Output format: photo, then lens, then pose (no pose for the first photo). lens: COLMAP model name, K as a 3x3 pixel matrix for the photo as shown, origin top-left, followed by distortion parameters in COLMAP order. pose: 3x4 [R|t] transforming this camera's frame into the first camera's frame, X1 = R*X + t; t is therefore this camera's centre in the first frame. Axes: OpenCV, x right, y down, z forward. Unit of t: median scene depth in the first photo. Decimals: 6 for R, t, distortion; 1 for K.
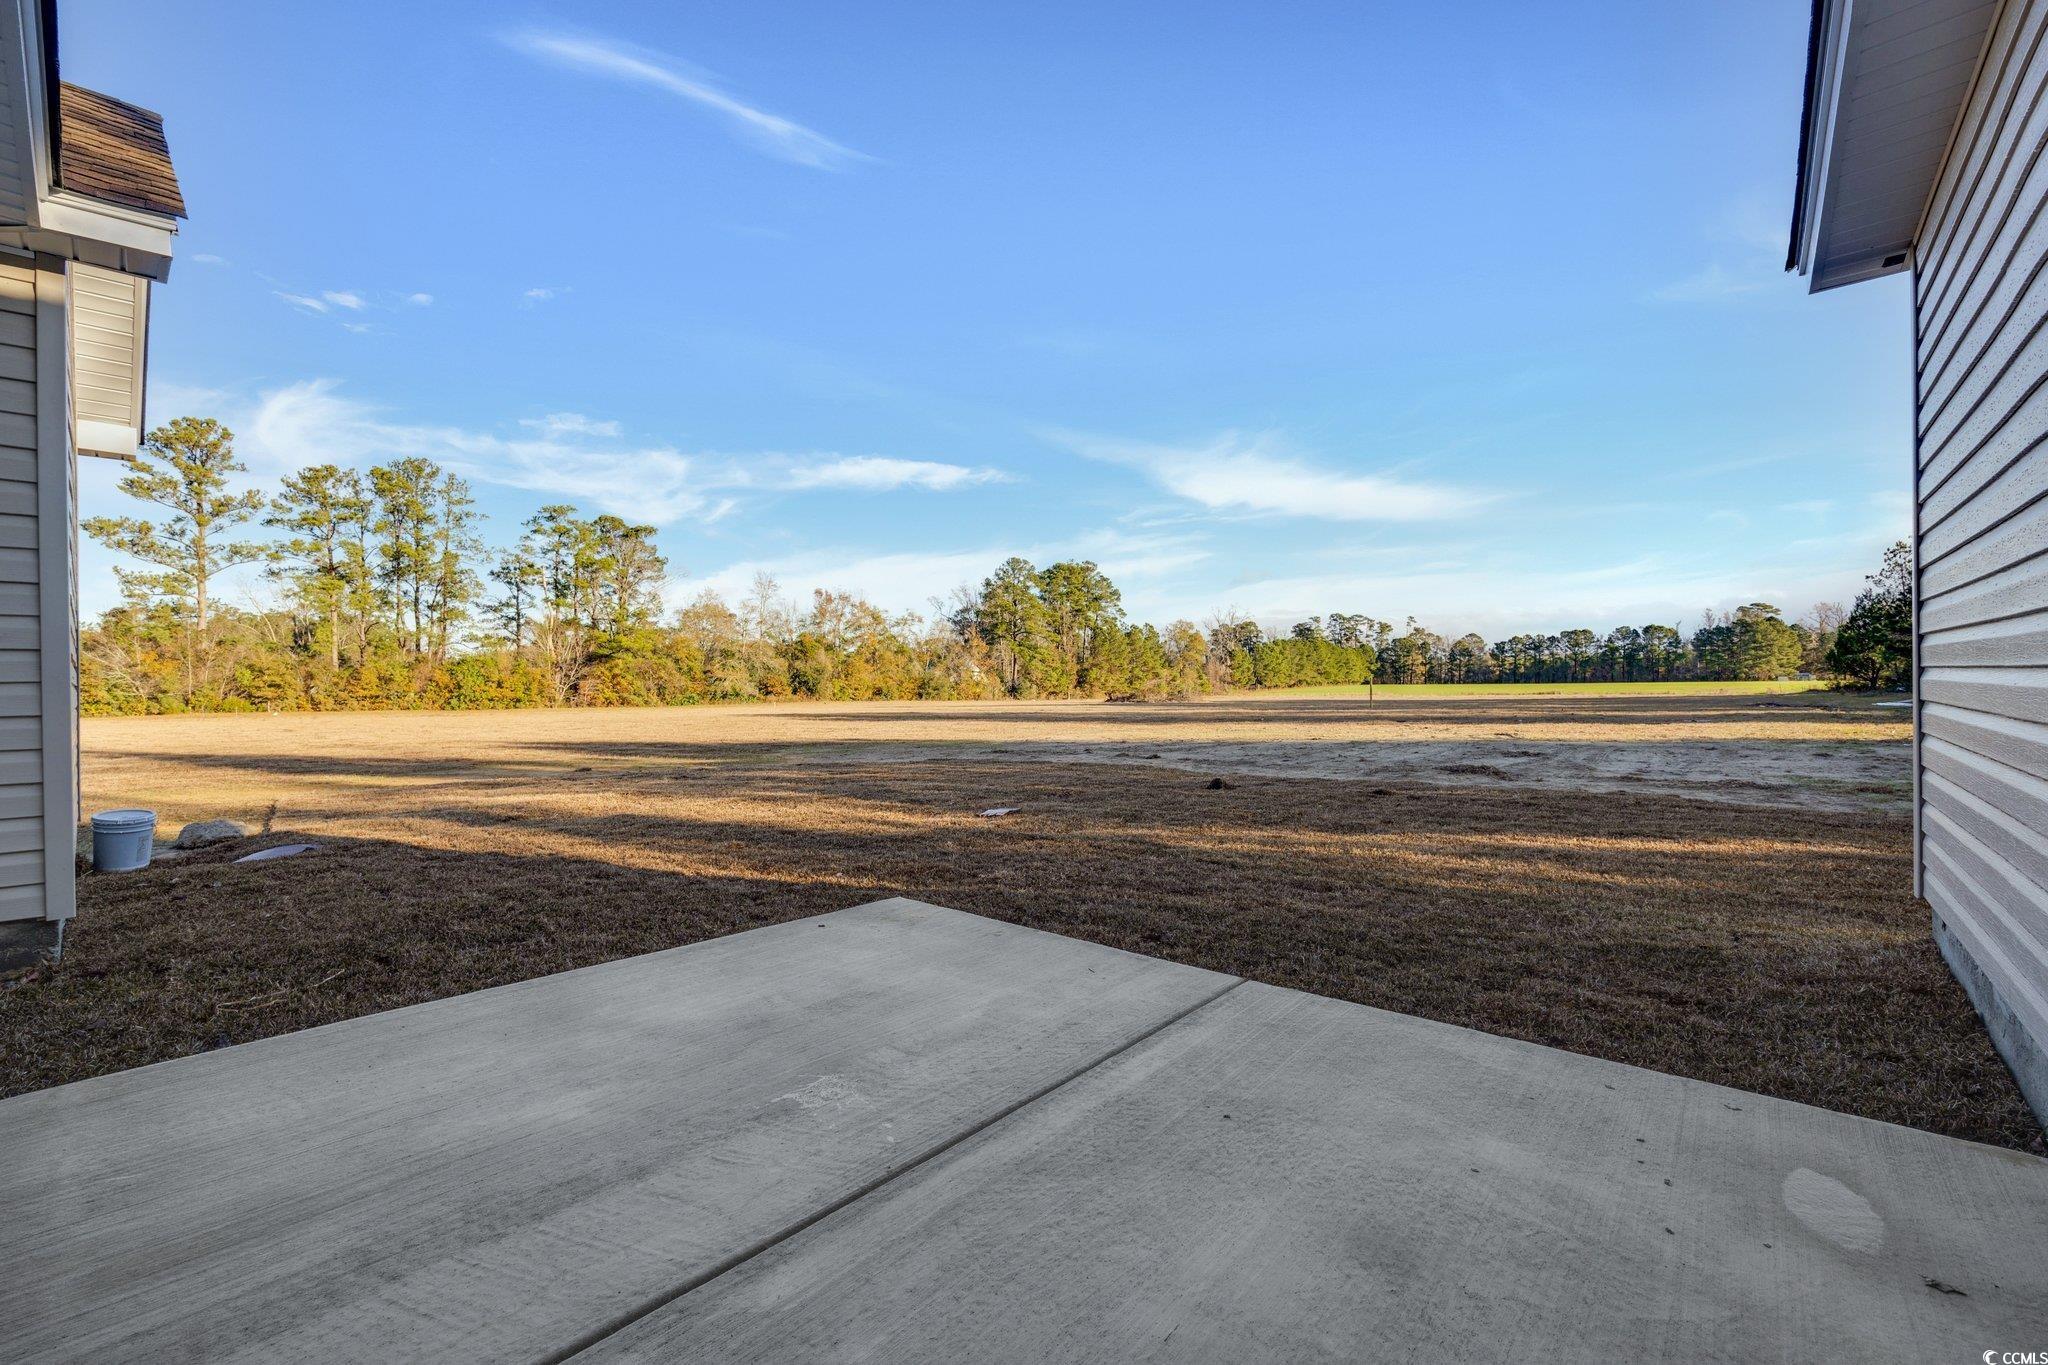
lens RADIAL K [[822.4, 0, 1024.4], [0, 822.4, 679.4], [0, 0, 1]] dist [-0.003445, 0.000308]
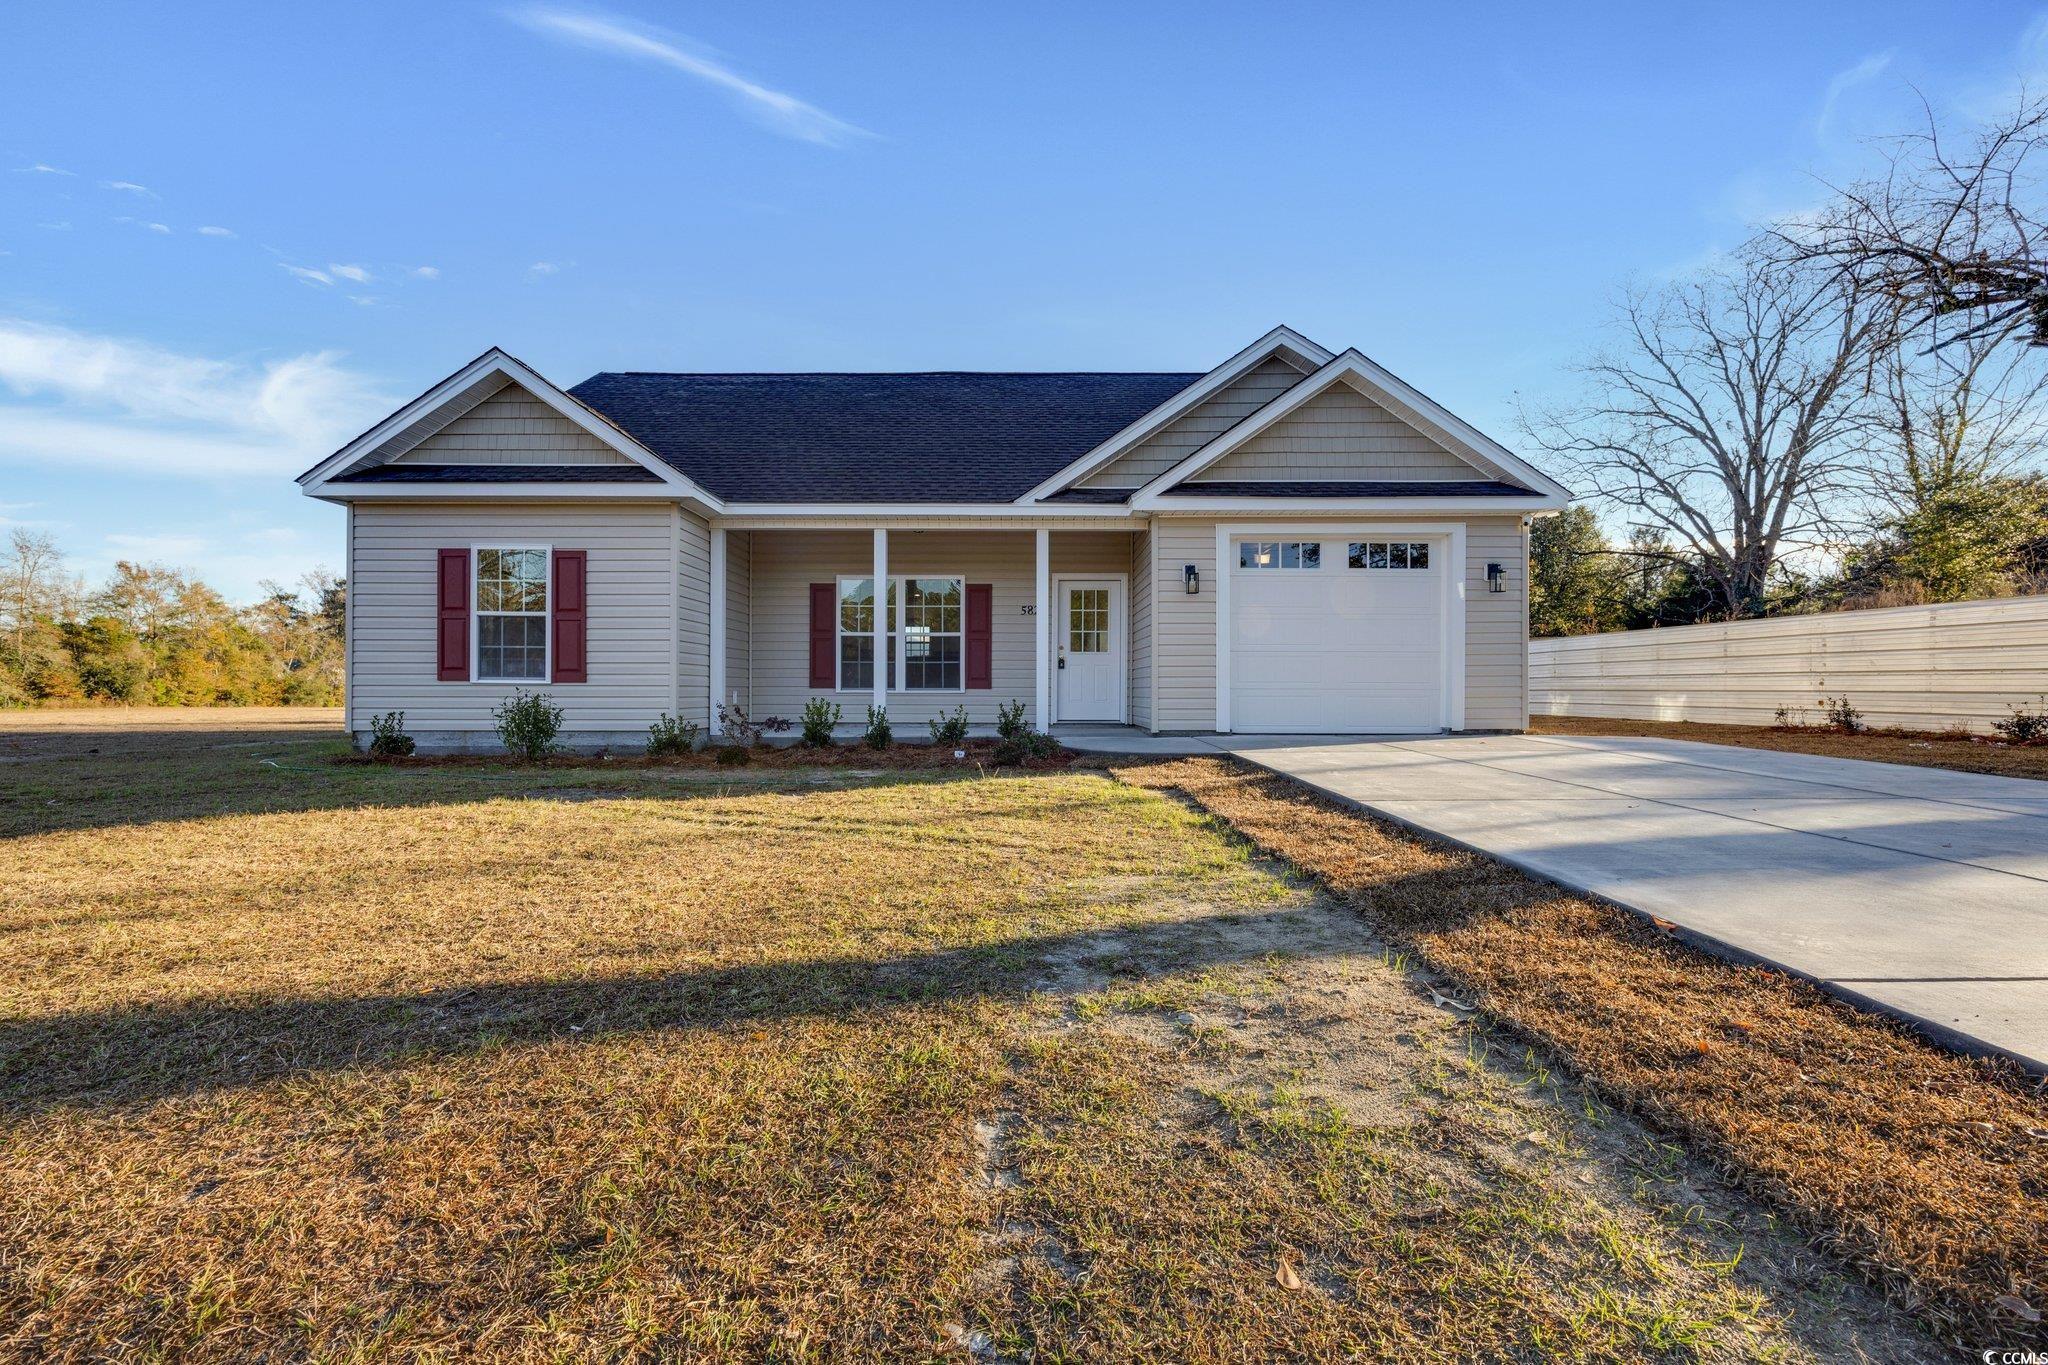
lens RADIAL K [[822.4, 0, 1010.7], [0, 822.4, 657.0], [0, 0, 1]] dist [-0.003445, 0.000308]
pose [[0.999826, 0.012779, -0.013571, 0.586809], [-0.012783, 0.999918, -0.000165, -0.030991], [0.013568, 0.000338, 0.999908, 0.241681]]
